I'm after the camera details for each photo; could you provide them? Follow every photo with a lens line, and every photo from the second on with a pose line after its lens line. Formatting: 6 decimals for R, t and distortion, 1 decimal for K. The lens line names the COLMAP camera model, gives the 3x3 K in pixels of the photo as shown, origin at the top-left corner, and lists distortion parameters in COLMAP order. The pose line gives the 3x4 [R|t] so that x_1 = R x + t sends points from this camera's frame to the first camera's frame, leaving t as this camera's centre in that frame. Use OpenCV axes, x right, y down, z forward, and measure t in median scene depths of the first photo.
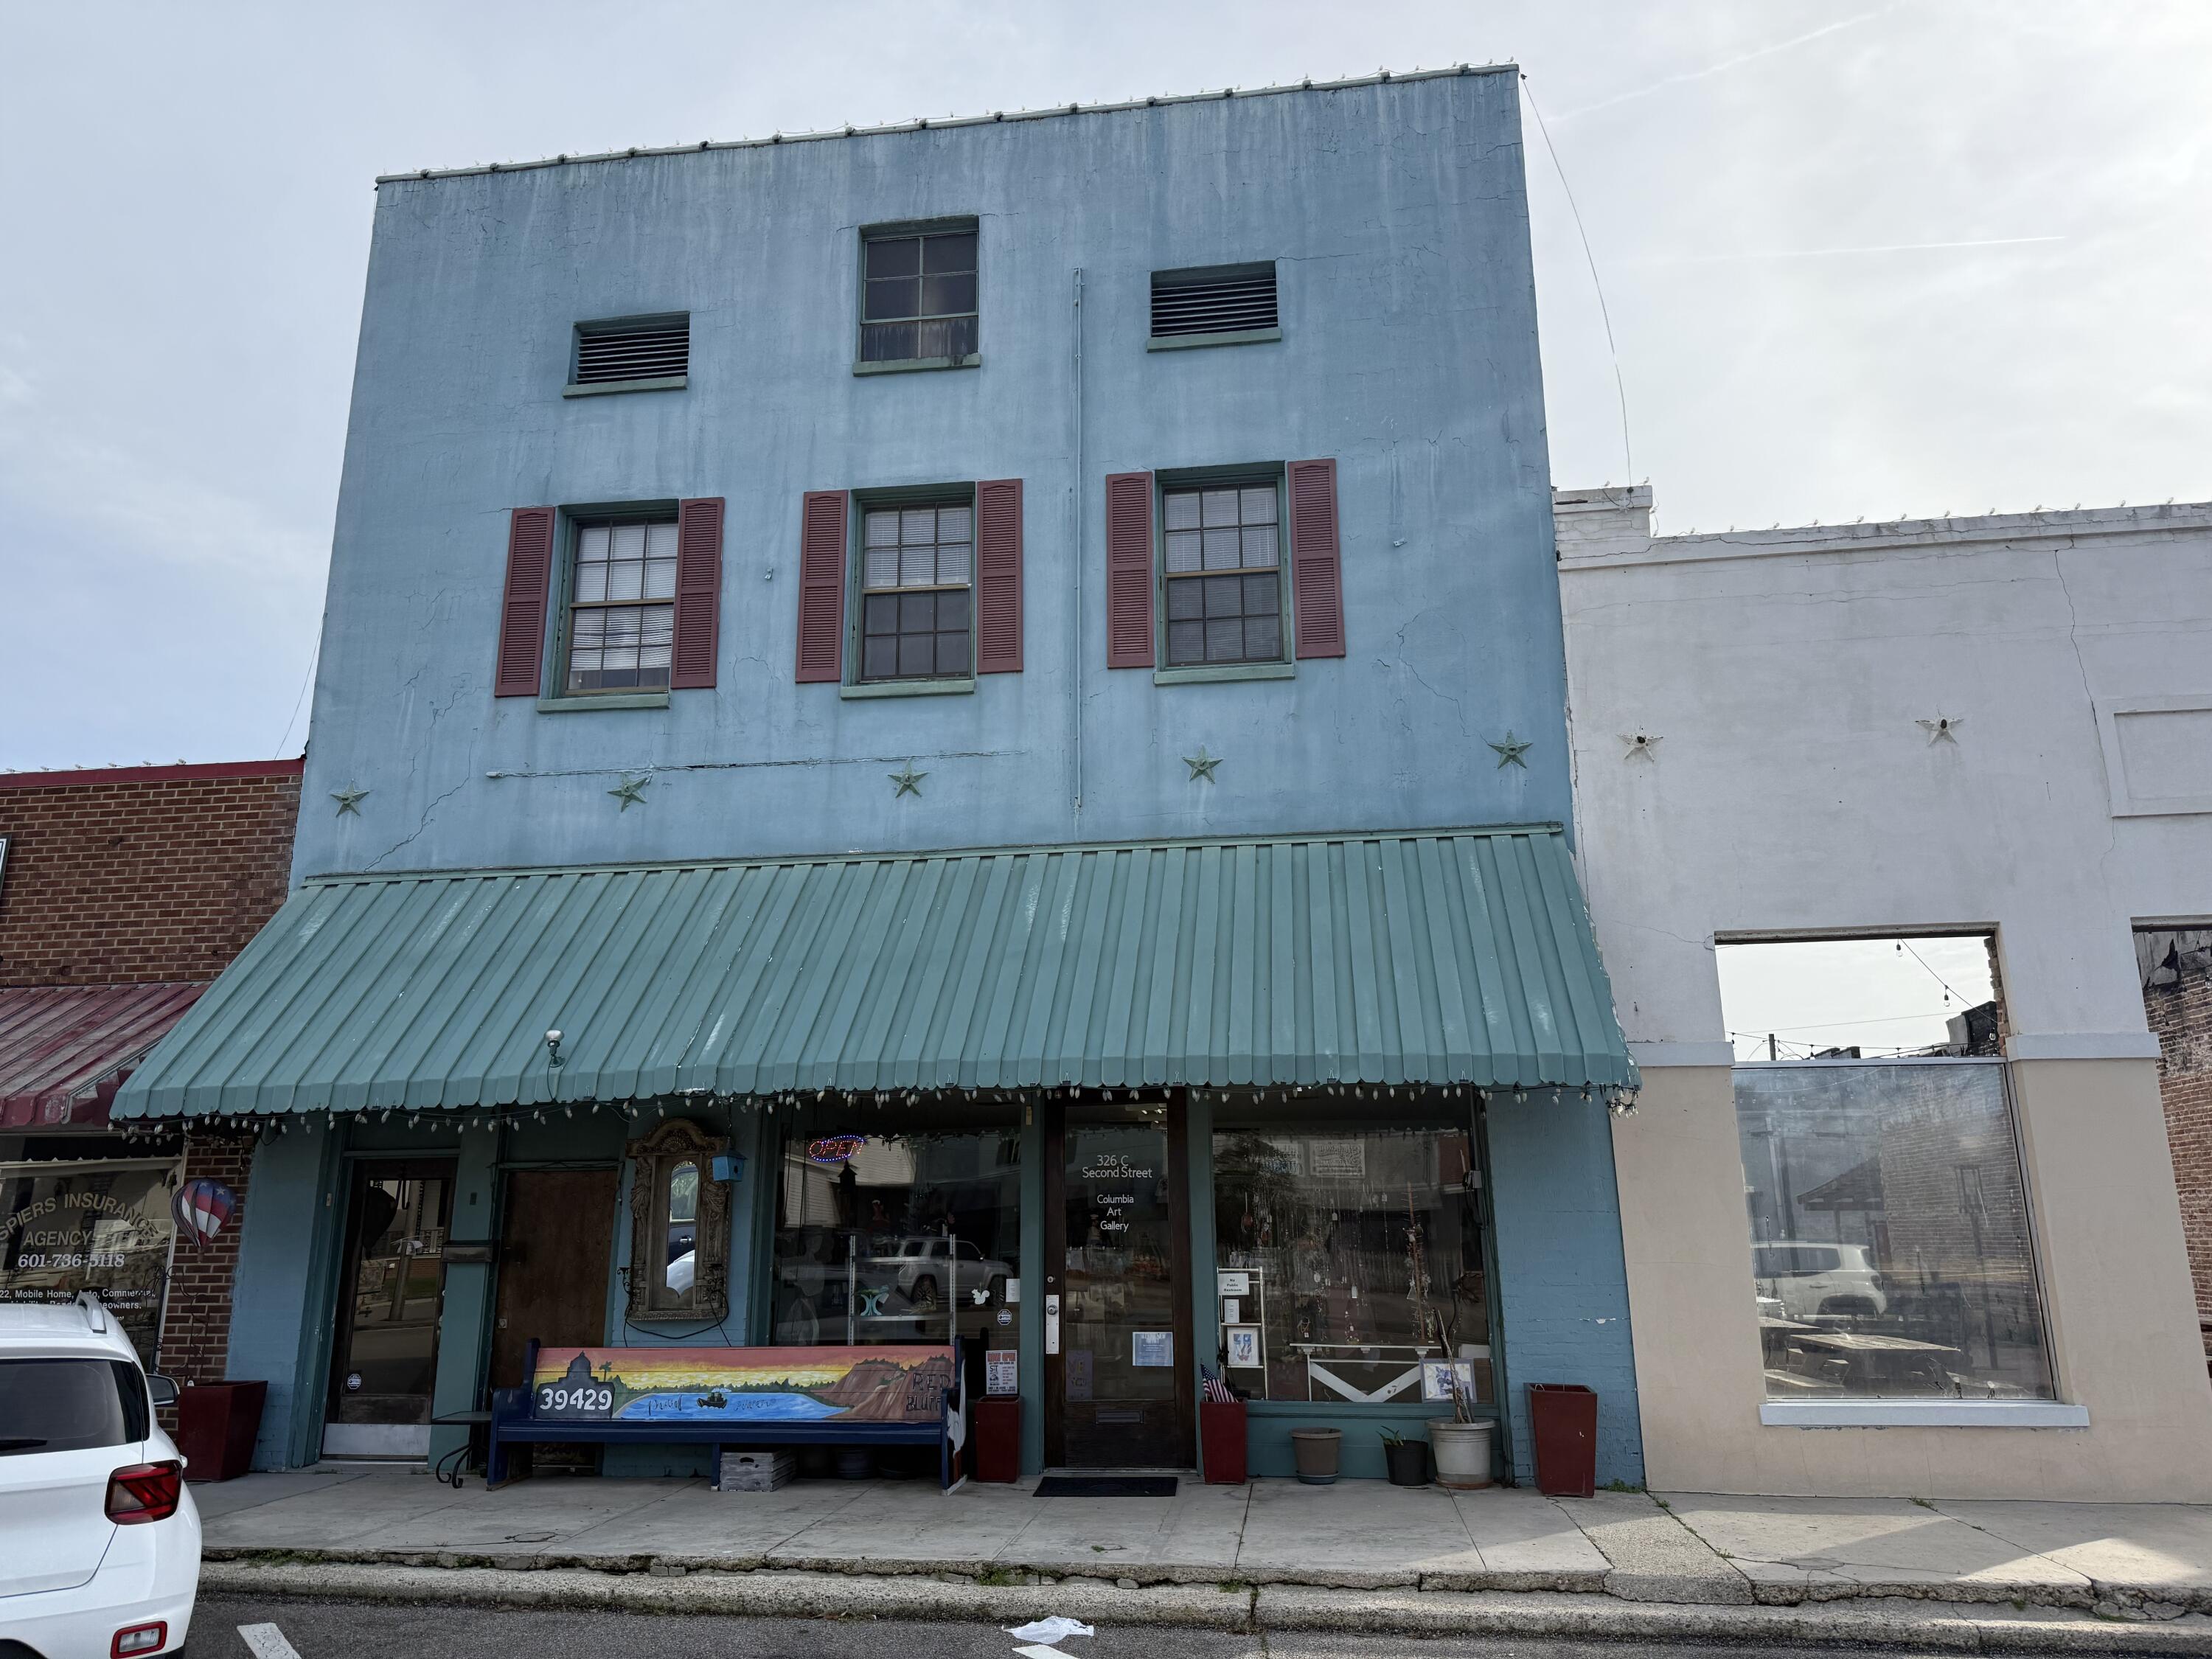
lens RADIAL K [[1530.4, 0, 1084.0], [0, 1530.4, 792.7], [0, 0, 1]] dist [0.050176, -0.059636]
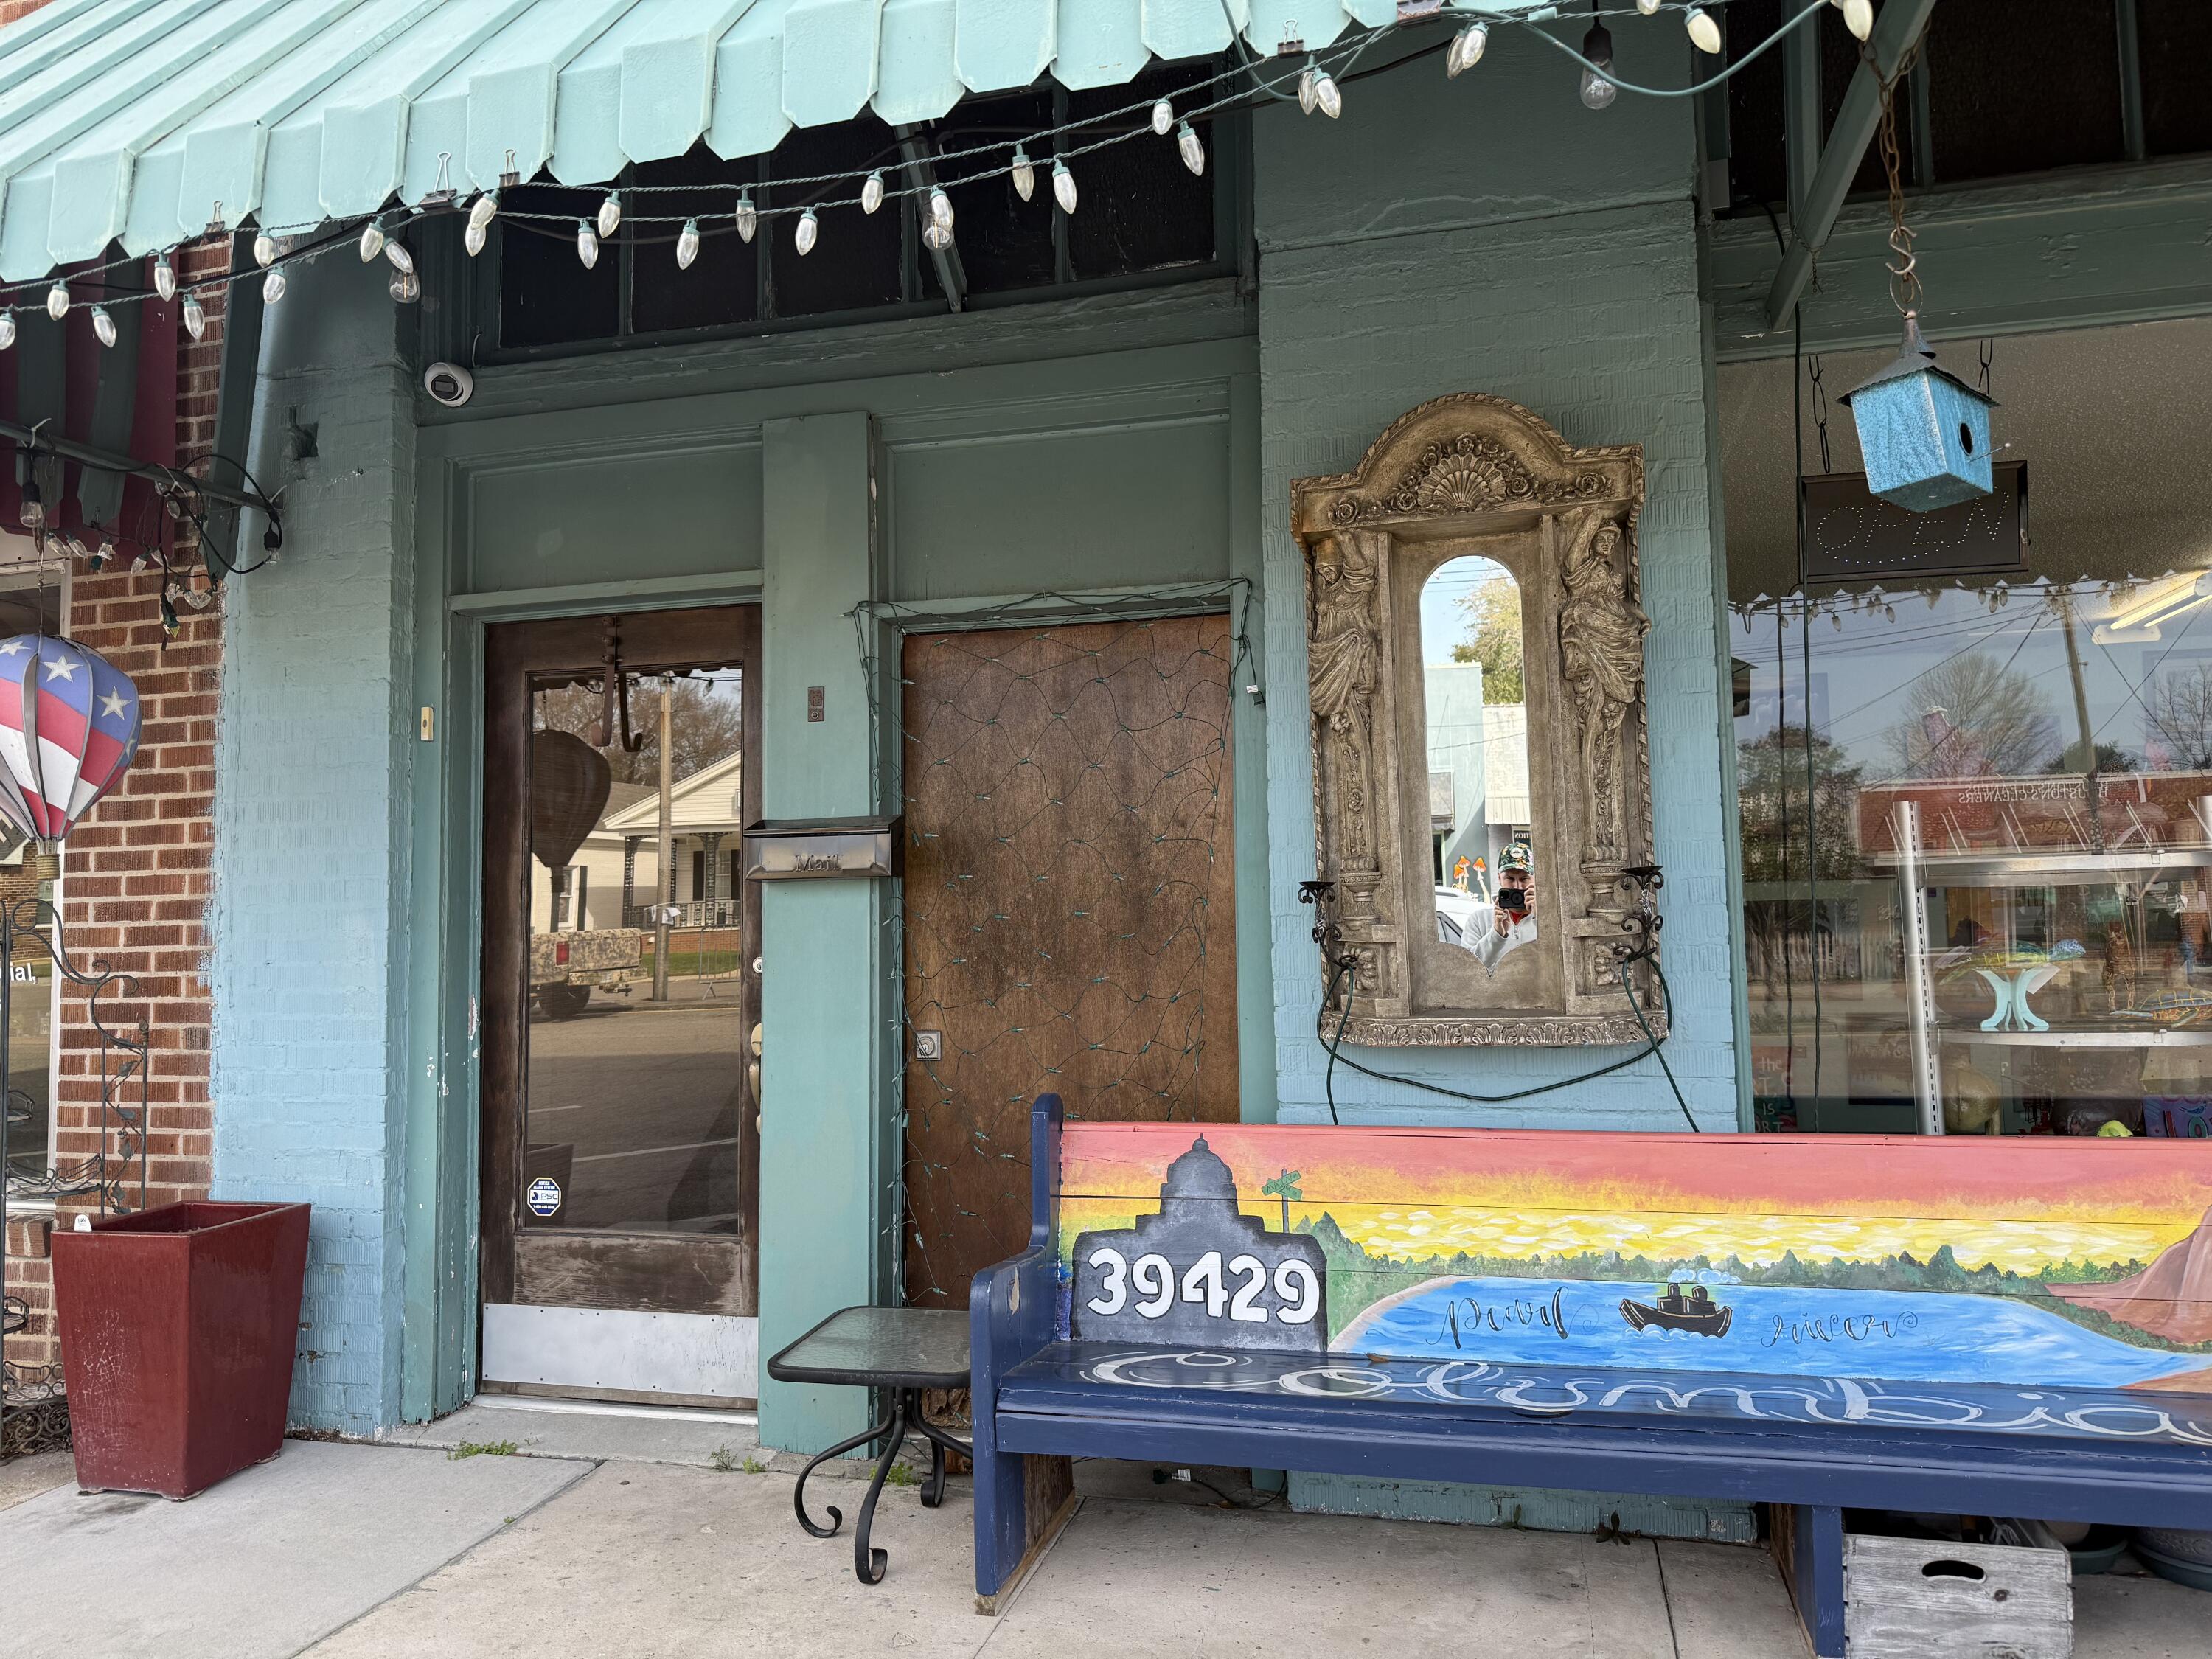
lens RADIAL K [[1530.4, 0, 1094.6], [0, 1530.4, 750.5], [0, 0, 1]] dist [0.050176, -0.059636]
pose [[0.991813, -0.027123, -0.124784, -0.300233], [0.048503, 0.983965, 0.171639, 0.224751], [0.118128, -0.176286, 0.977225, 0.691995]]
